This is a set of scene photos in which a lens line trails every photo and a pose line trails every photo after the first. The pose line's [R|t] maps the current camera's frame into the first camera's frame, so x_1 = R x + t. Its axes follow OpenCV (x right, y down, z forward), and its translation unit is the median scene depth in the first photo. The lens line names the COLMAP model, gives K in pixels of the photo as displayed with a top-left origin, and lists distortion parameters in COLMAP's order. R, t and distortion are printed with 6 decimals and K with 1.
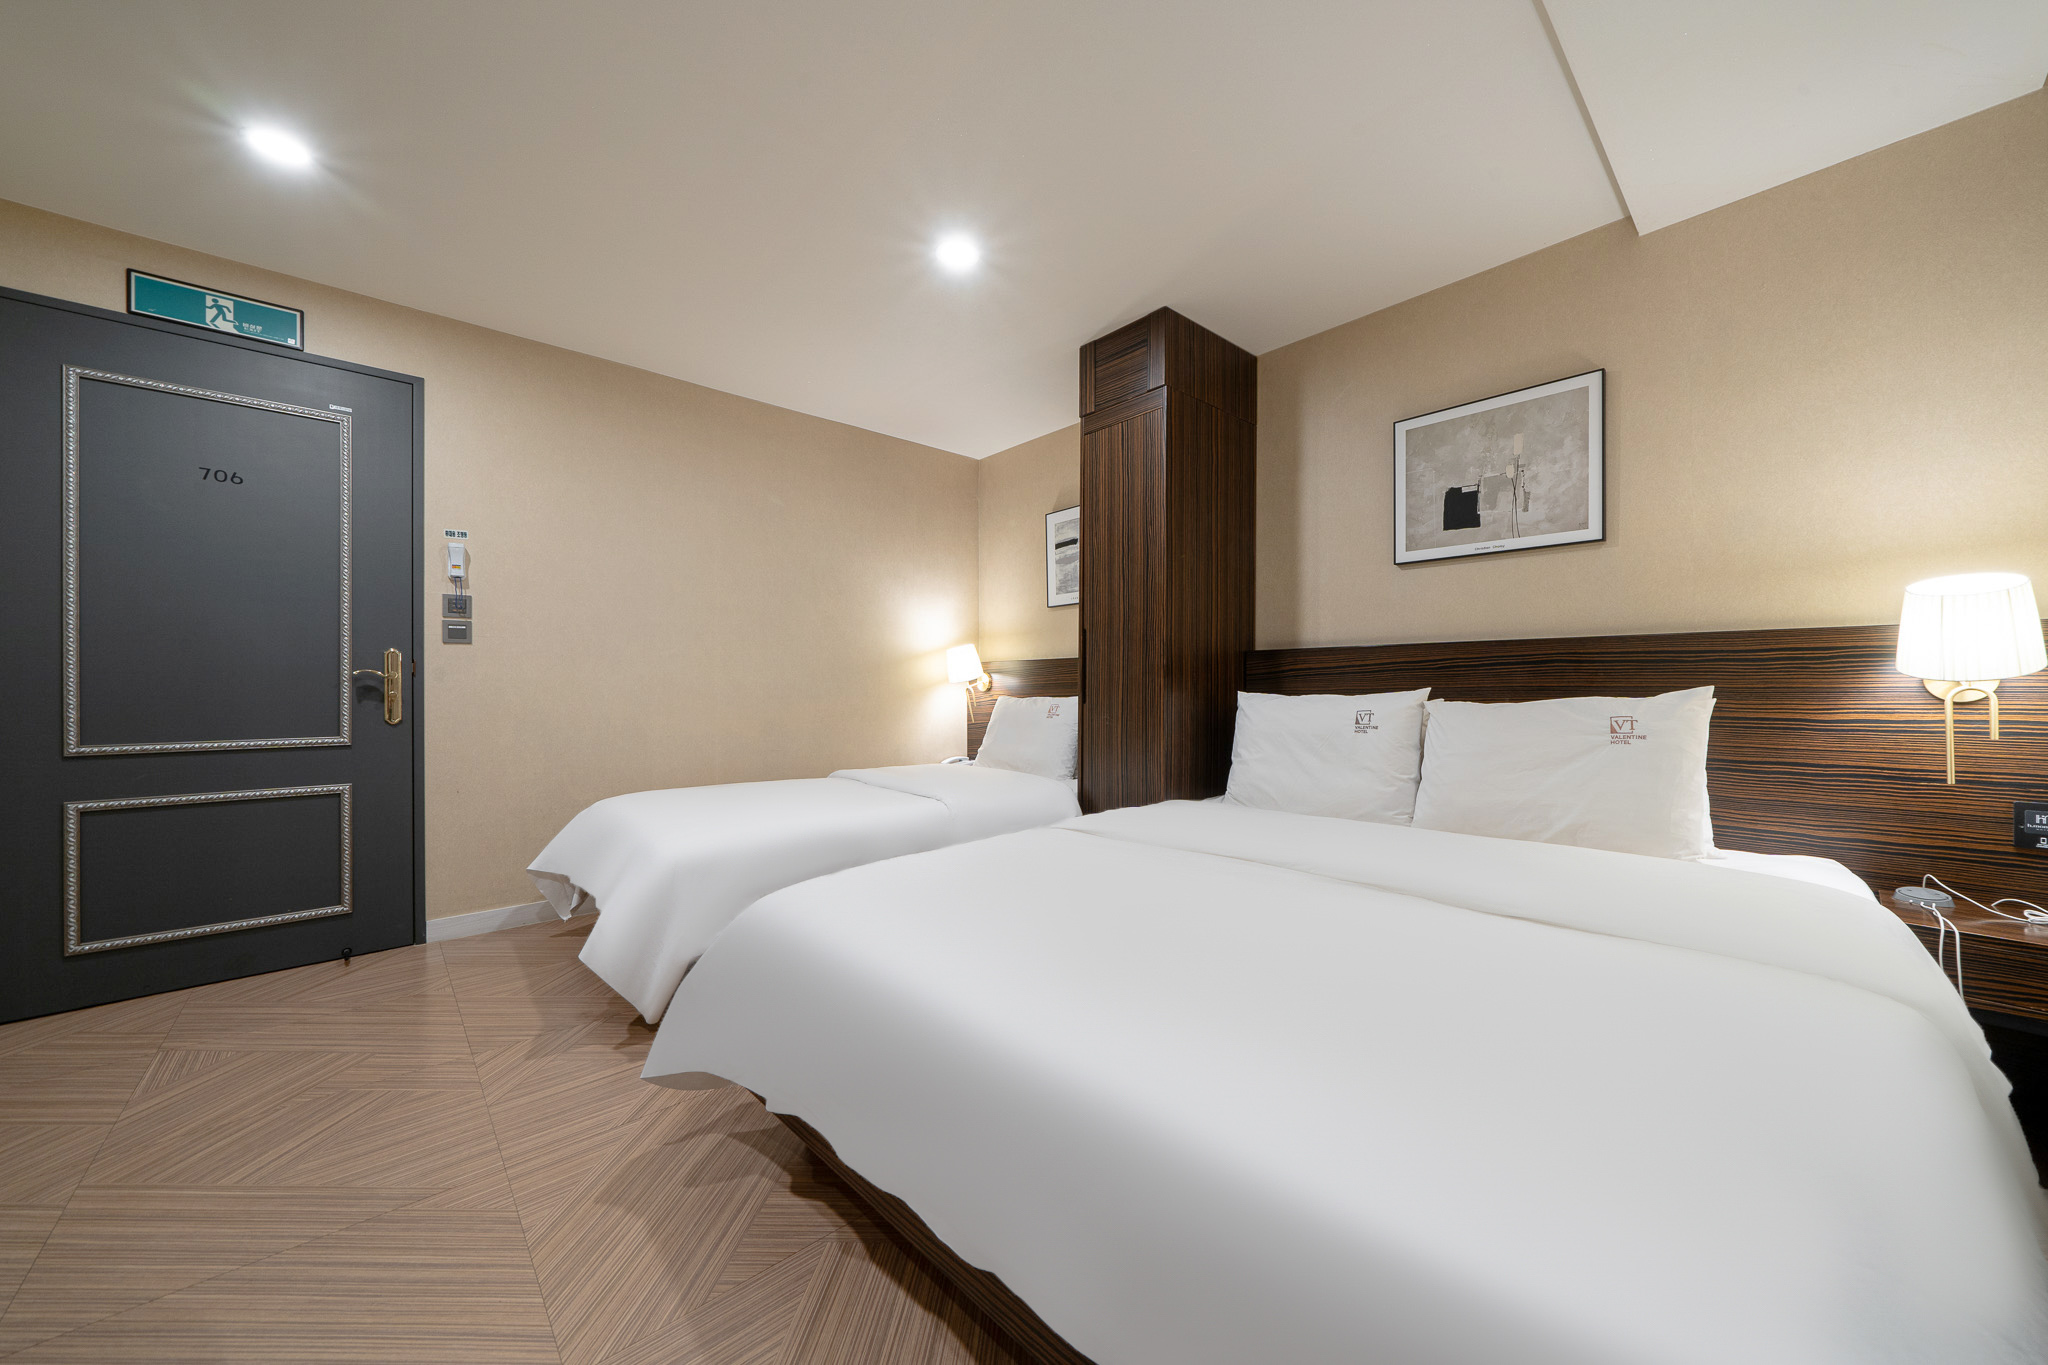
lens RADIAL K [[710.3, 0, 1057.4], [0, 710.3, 682.5], [0, 0, 1]] dist [-0.003427, 0.000354]
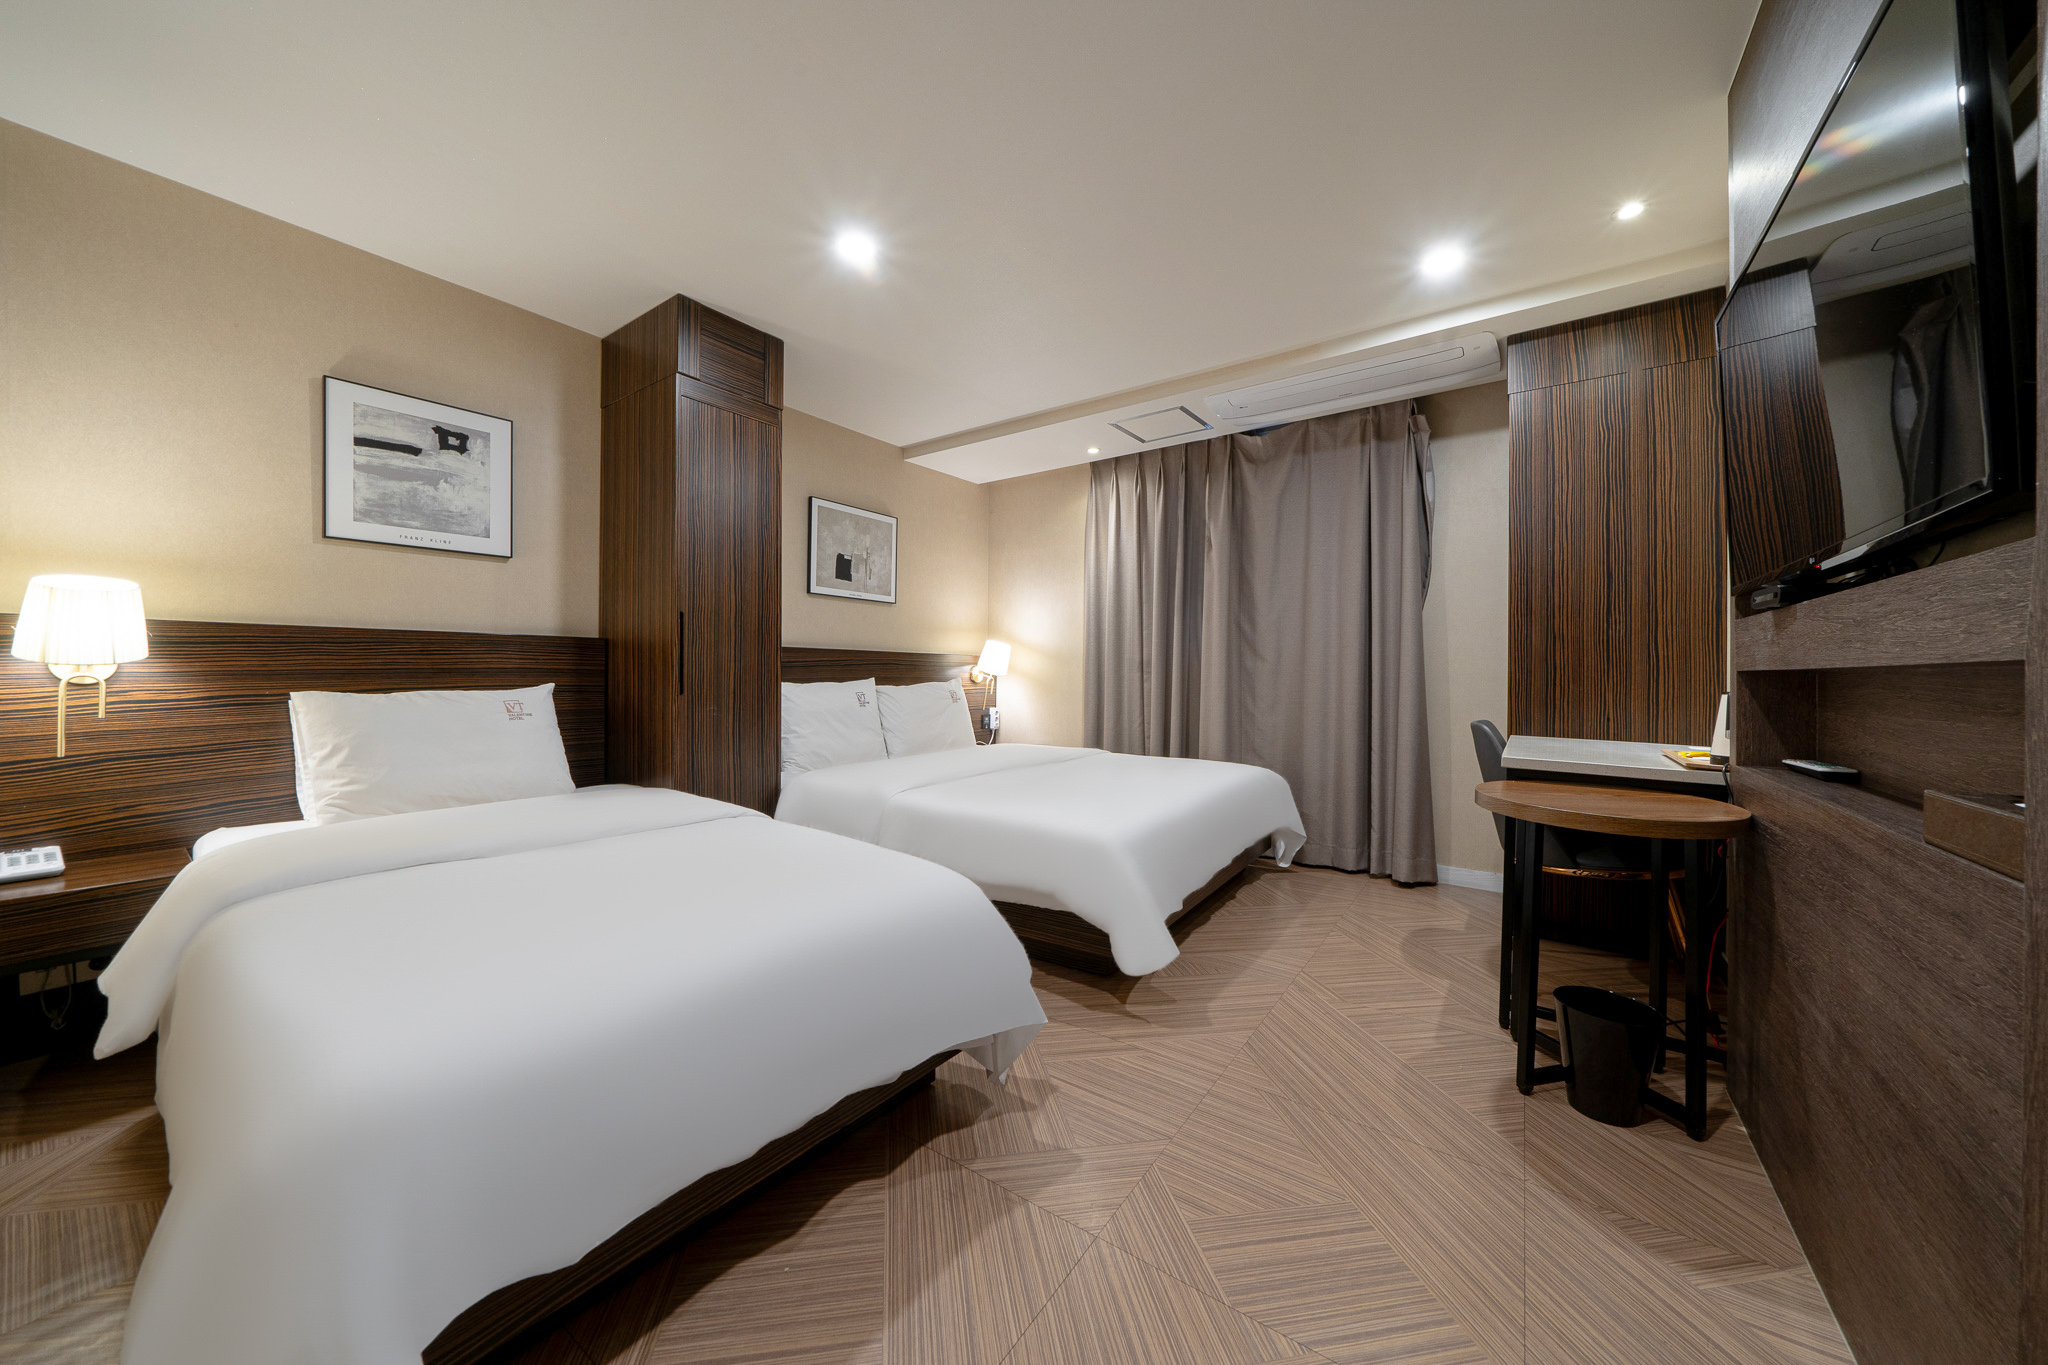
lens RADIAL K [[710.3, 0, 1008.5], [0, 710.3, 674.0], [0, 0, 1]] dist [-0.003427, 0.000354]
pose [[-0.164011, 0.005632, 0.986442, -1.135523], [-0.008464, 0.999939, -0.007116, 0.007111], [-0.986422, -0.009517, -0.163953, 0.923586]]
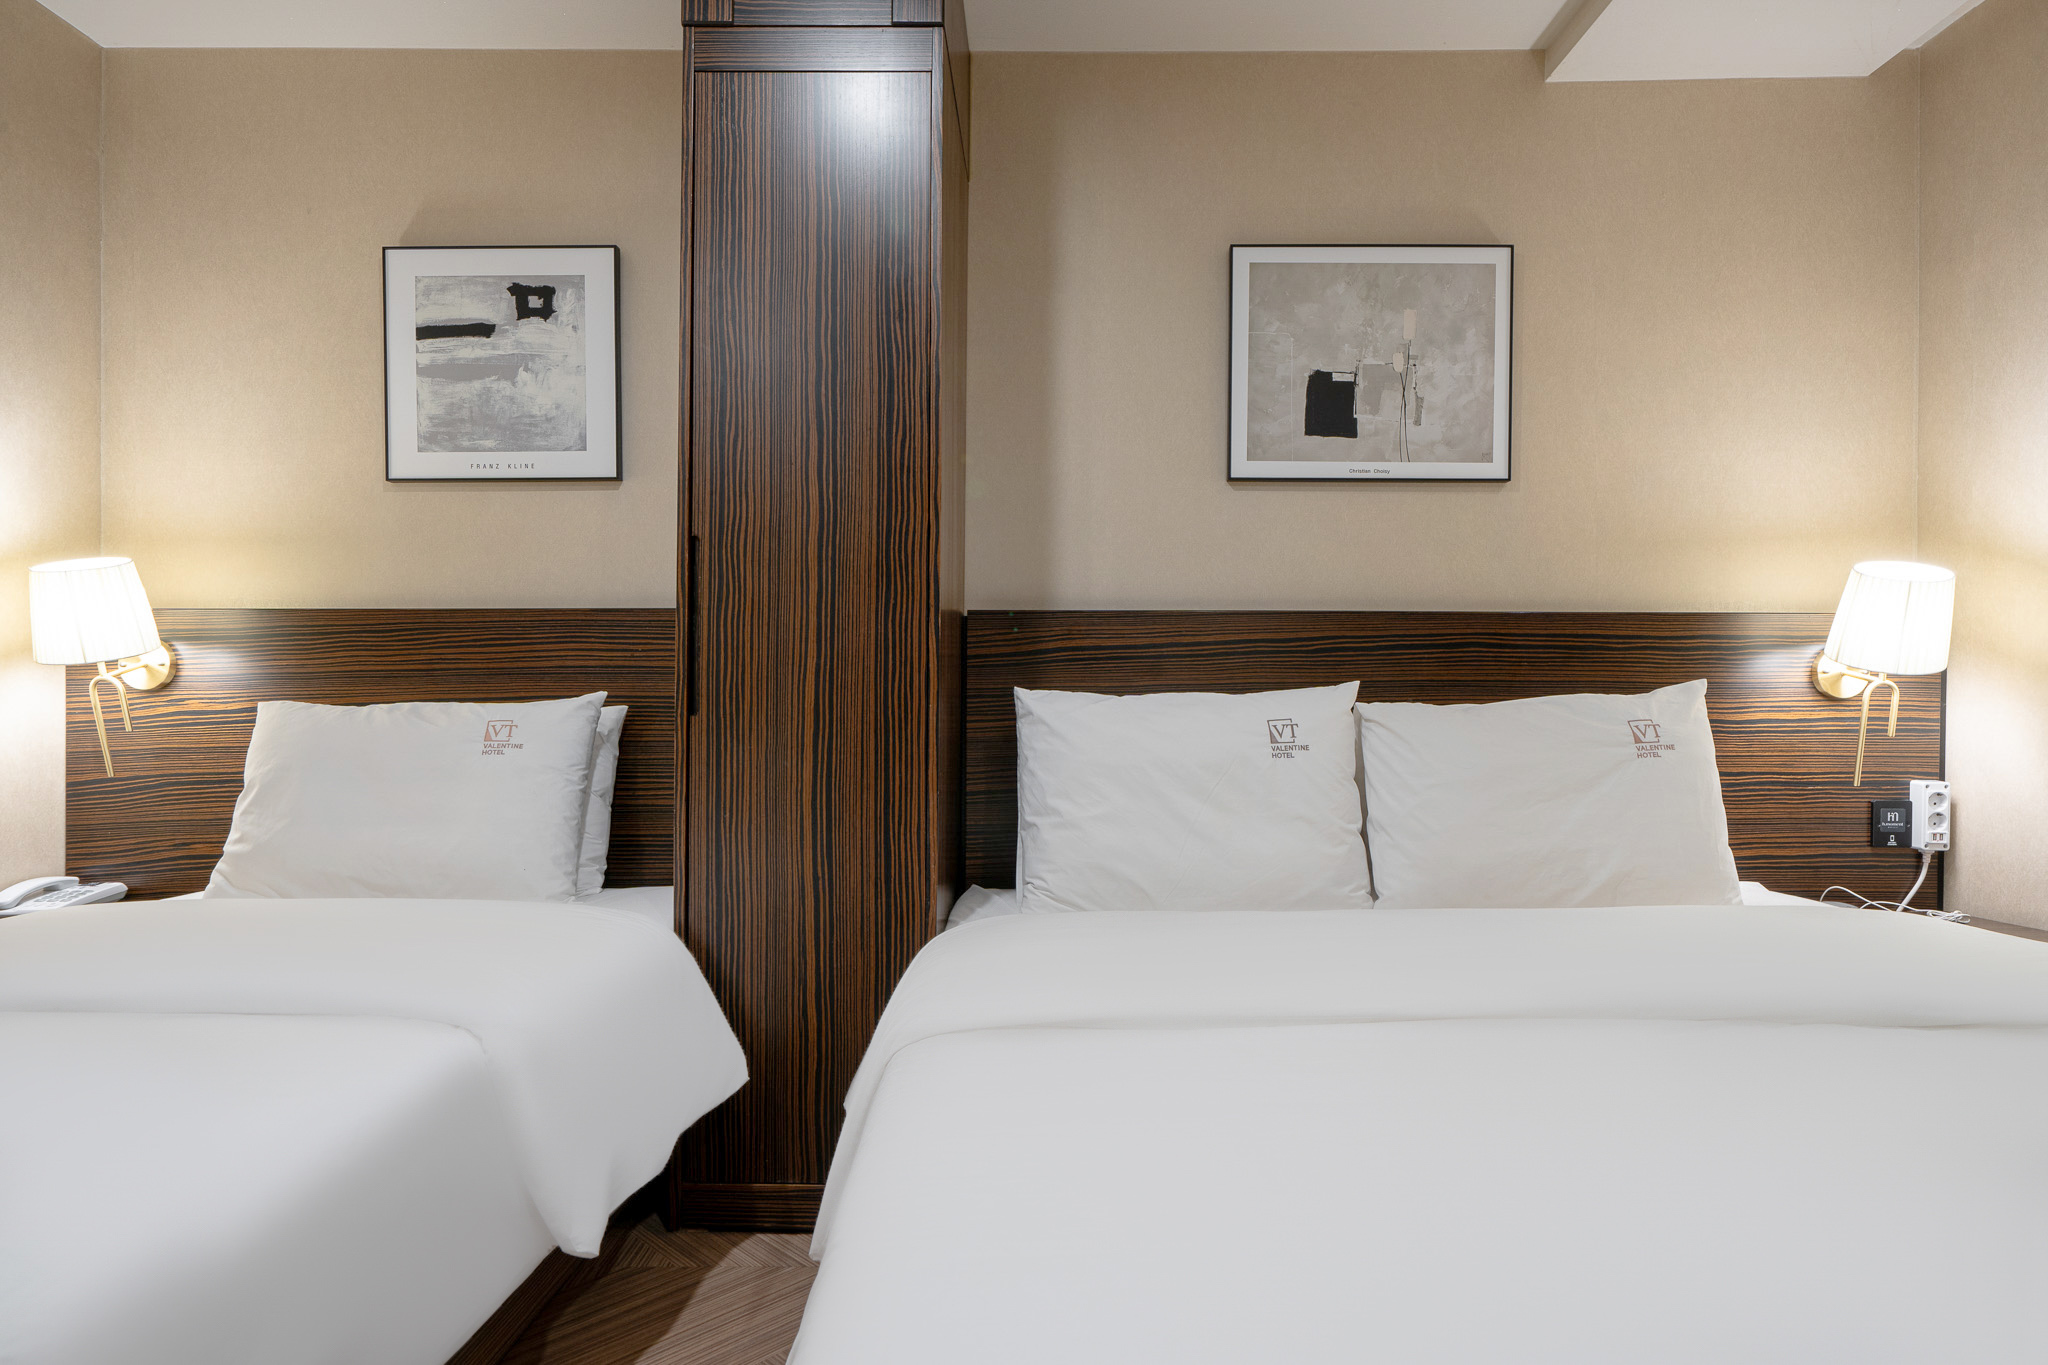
lens RADIAL K [[1180.7, 0, 1025.5], [0, 1180.7, 688.0], [0, 0, 1]] dist [0.002001, -0.000904]
pose [[0.694253, 0.006356, 0.719703, -0.409067], [-0.006755, 0.999975, -0.002315, 0.016864], [-0.719699, -0.003255, 0.694278, 0.469471]]
